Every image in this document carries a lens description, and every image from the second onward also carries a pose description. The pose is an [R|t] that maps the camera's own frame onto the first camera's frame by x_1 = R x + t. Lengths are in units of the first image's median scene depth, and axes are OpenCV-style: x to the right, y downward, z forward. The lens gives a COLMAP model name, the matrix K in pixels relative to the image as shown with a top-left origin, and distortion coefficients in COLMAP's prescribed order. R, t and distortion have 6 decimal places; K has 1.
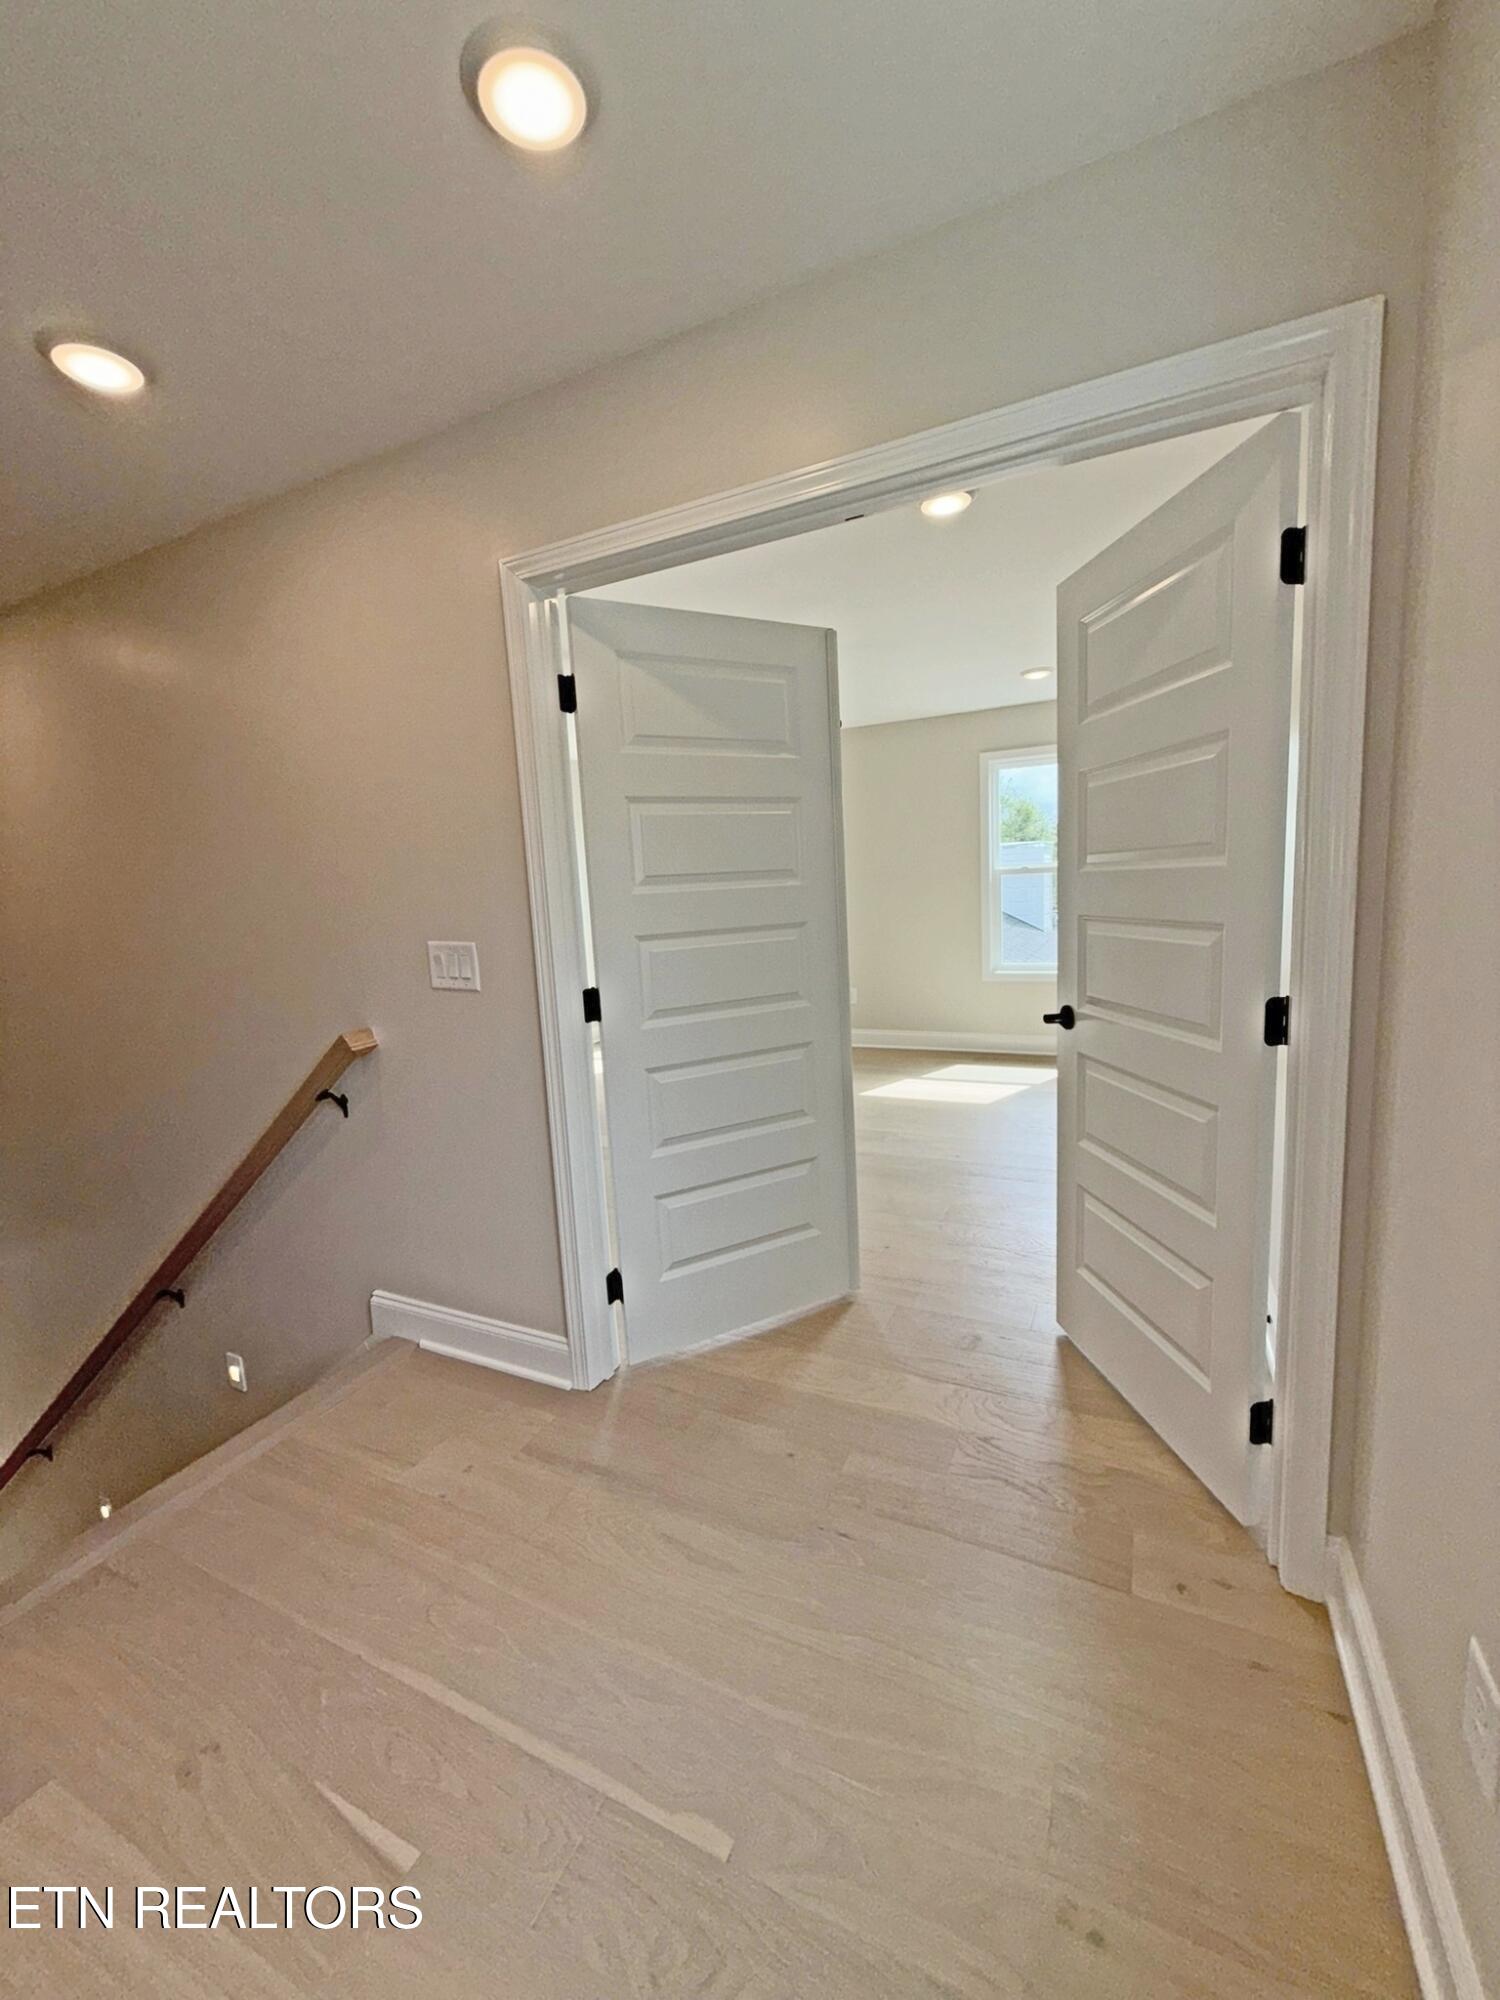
lens RADIAL K [[798.2, 0, 749.6], [0, 798.2, 994.0], [0, 0, 1]] dist [-0.001609, 0.000115]
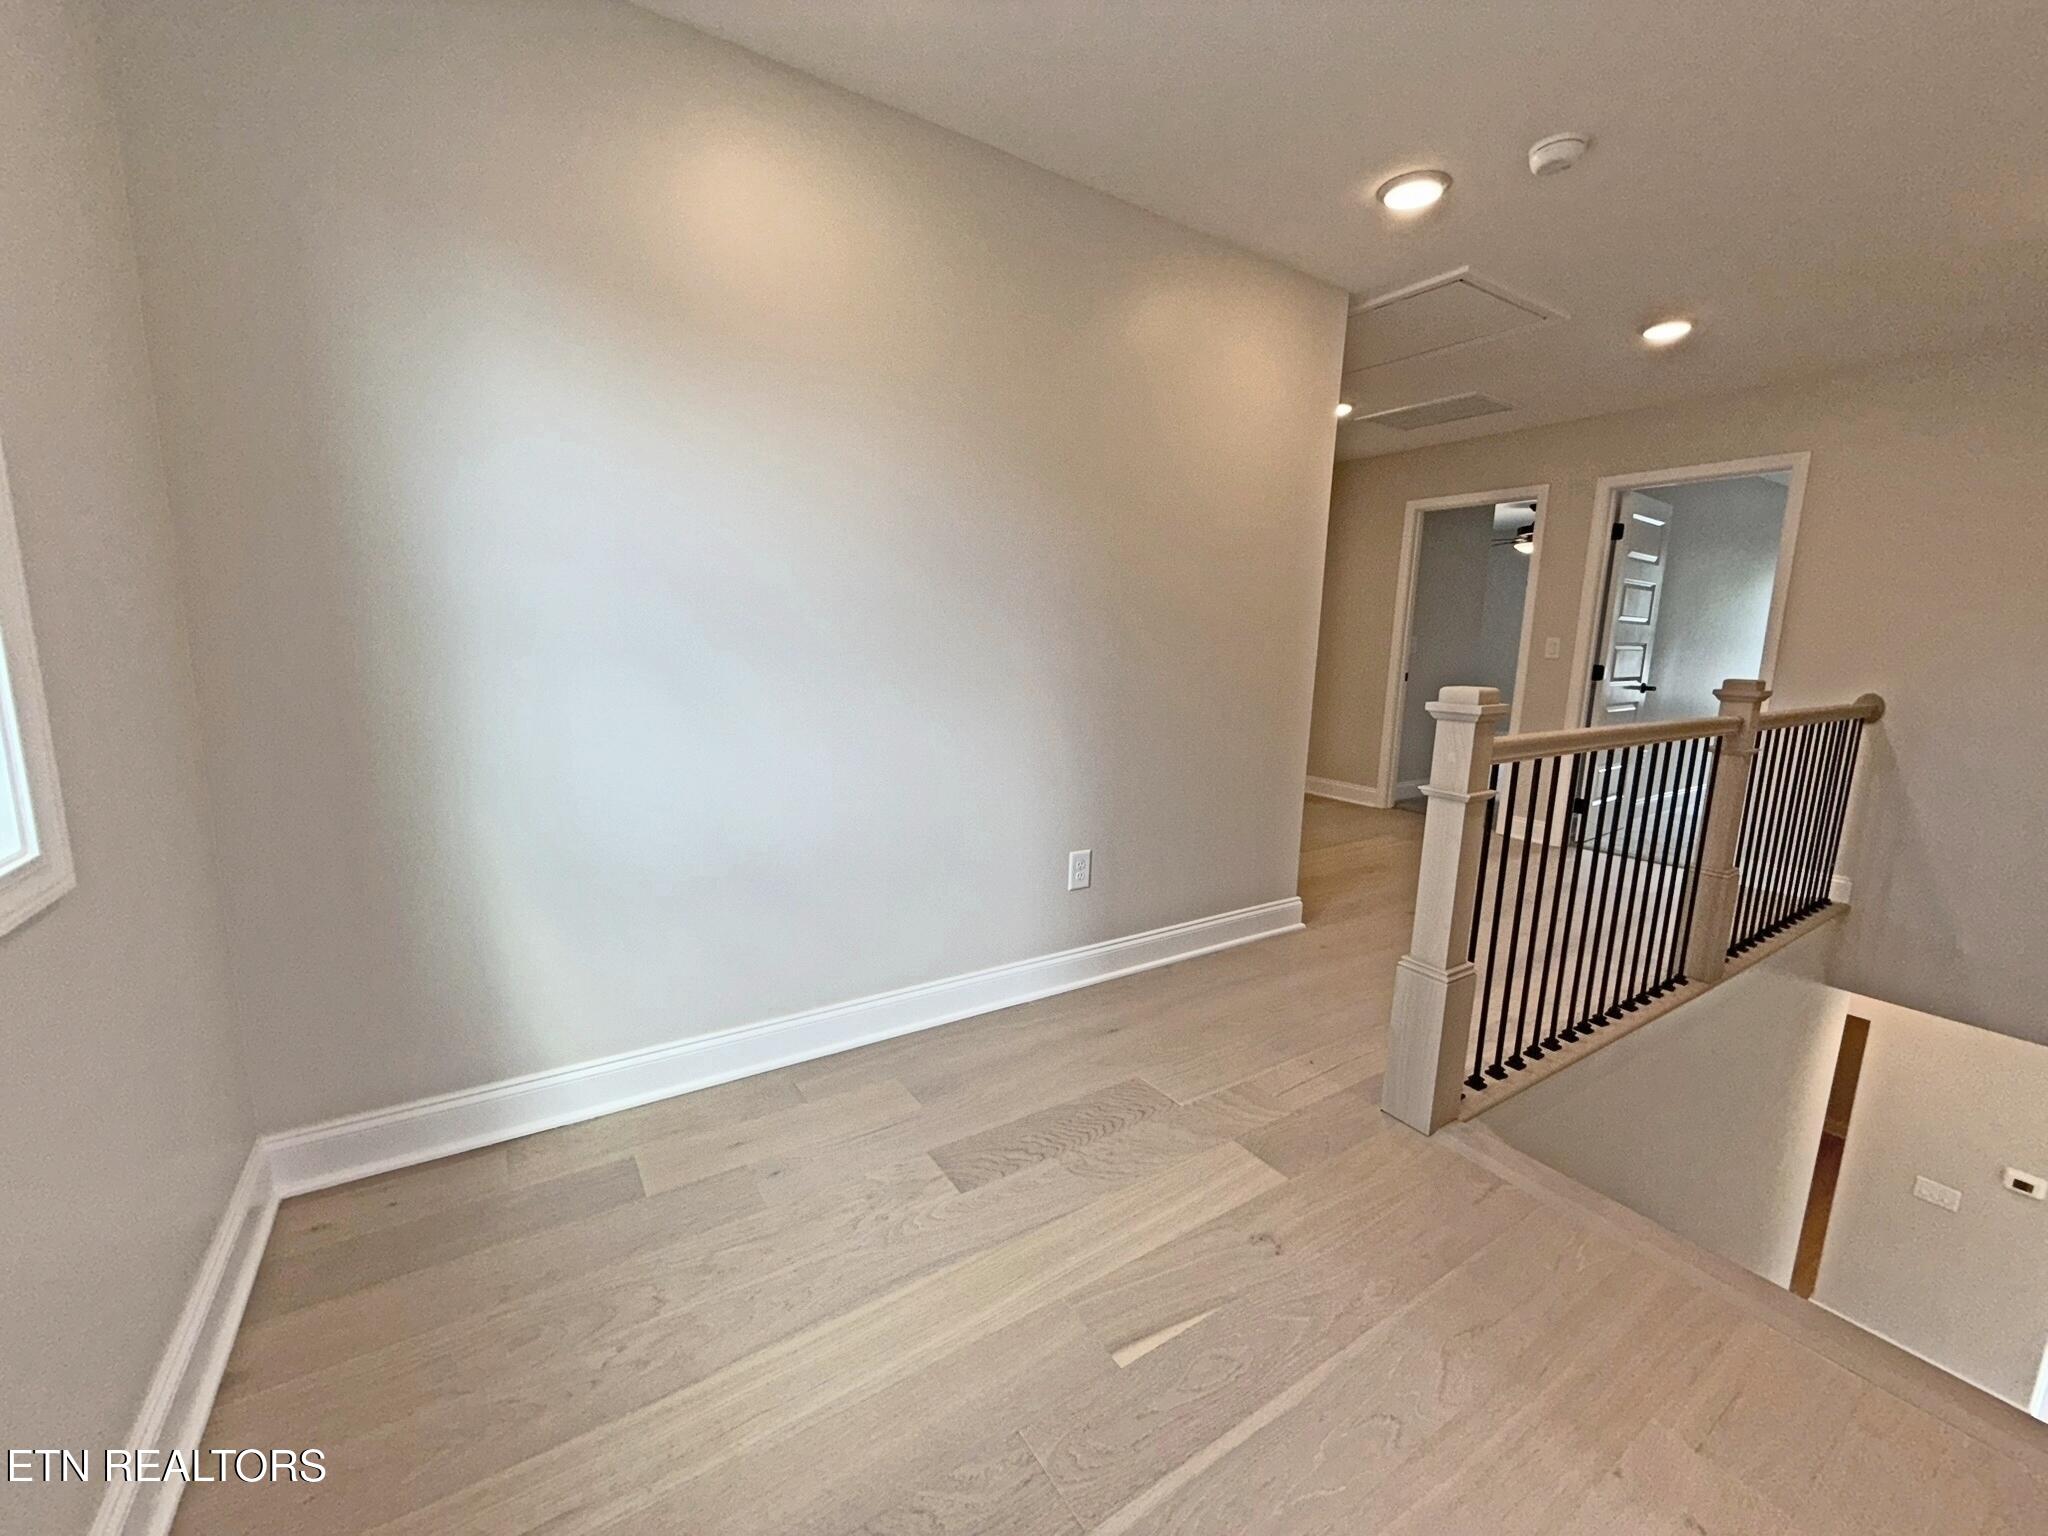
lens RADIAL K [[819.9, 0, 1018.9], [0, 819.9, 766.3], [0, 0, 1]] dist [0.002894, 0.000166]
pose [[-0.515841, 0.177901, -0.838009, 0.255983], [-0.120274, 0.953473, 0.276448, -0.028529], [0.848199, 0.243394, -0.470444, 0.623997]]
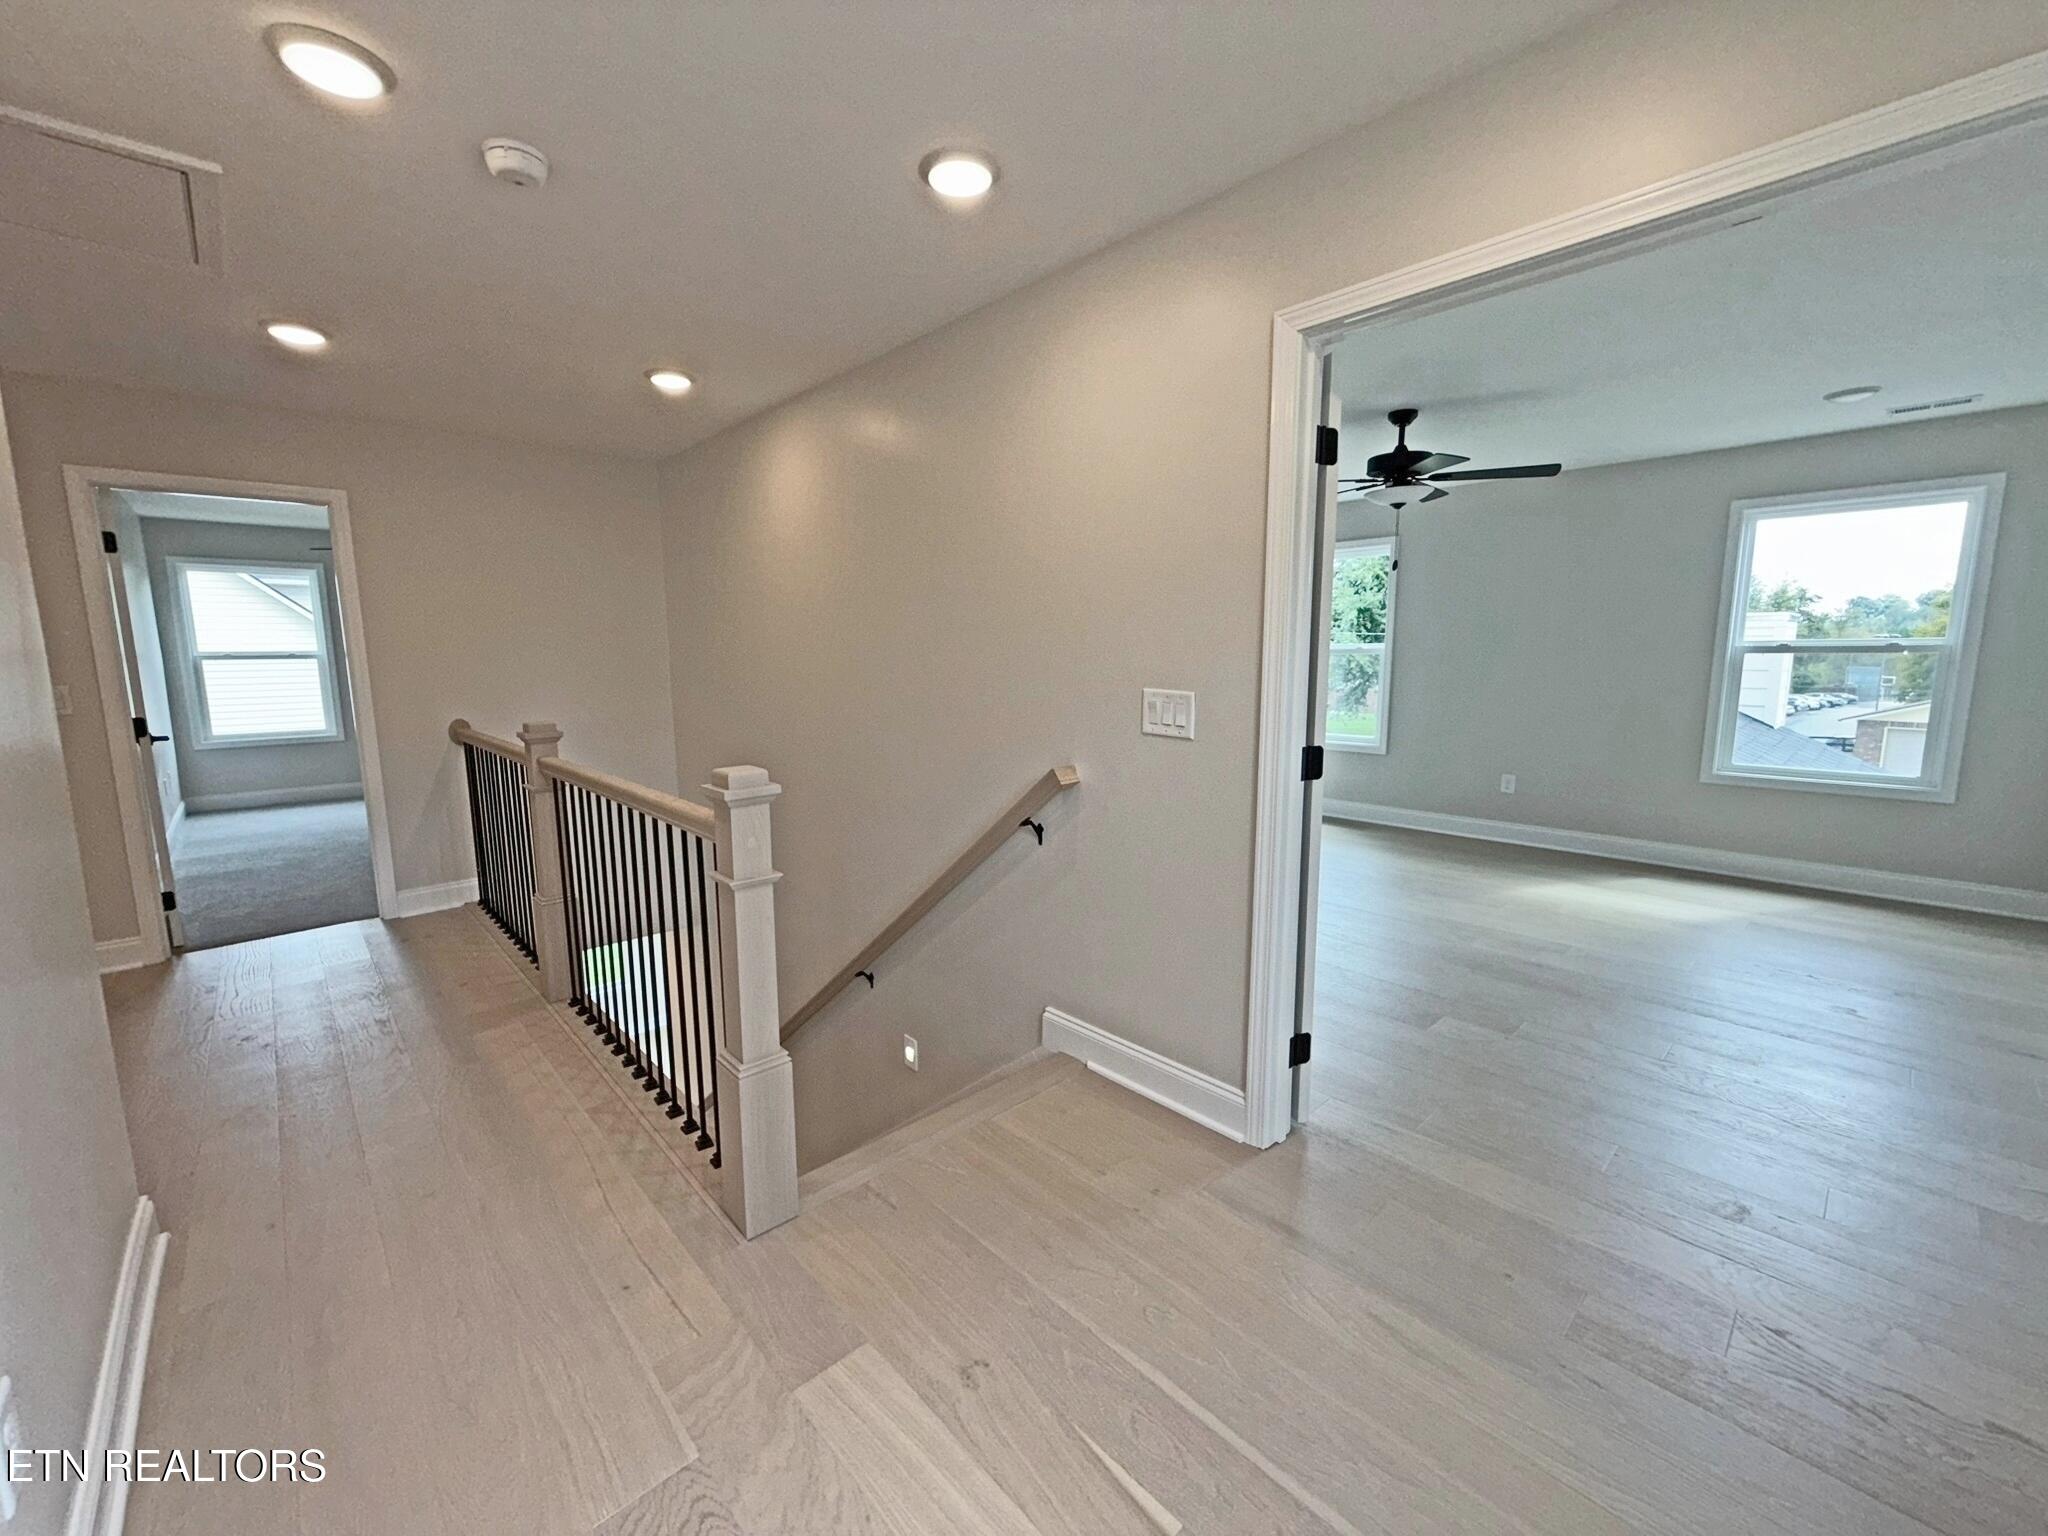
lens RADIAL K [[817.4, 0, 1016.0], [0, 817.4, 766.7], [0, 0, 1]] dist [-0.001609, 0.000115]
pose [[0.930479, 0.097782, -0.353056, -0.169674], [-0.093175, 0.995196, 0.030066, 0.020068], [0.354299, 0.004920, 0.935119, -0.062953]]
